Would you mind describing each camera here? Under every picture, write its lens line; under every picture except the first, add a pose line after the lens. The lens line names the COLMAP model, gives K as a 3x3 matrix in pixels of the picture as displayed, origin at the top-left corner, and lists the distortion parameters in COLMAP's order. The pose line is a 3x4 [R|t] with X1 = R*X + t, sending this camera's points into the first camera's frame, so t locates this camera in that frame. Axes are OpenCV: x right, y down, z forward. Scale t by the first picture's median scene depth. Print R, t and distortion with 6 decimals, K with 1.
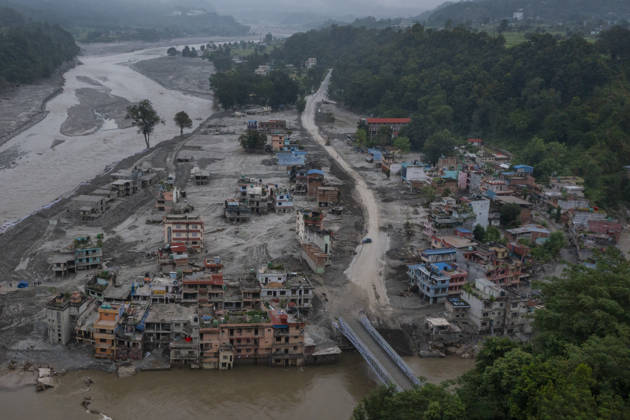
lens RADIAL K [[708.9, 0, 315.0], [0, 708.9, 210.0], [0, 0, 1]] dist [-0.004006, -0.008392]
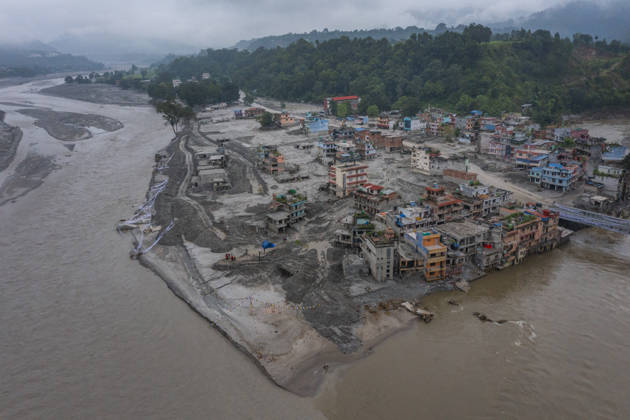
lens RADIAL K [[456.6, 0, 315.0], [0, 456.6, 210.0], [0, 0, 1]] dist [-0.003599, -0.000703]
pose [[0.890787, -0.182312, 0.416245, -0.591700], [0.166052, 0.983239, 0.075291, 0.018352], [-0.422995, 0.002050, 0.906130, 0.367352]]
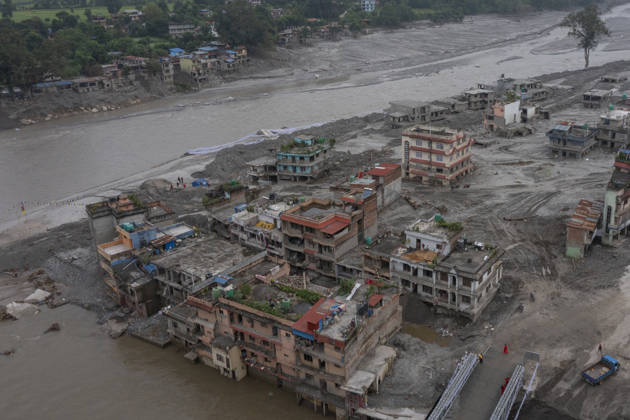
lens RADIAL K [[708.9, 0, 315.0], [0, 708.9, 210.0], [0, 0, 1]] dist [-0.004006, -0.008392]
pose [[0.758021, 0.192230, -0.623259, 0.173830], [-0.133207, 0.981067, 0.140579, 0.004852], [0.638483, -0.023540, 0.769276, 0.434404]]
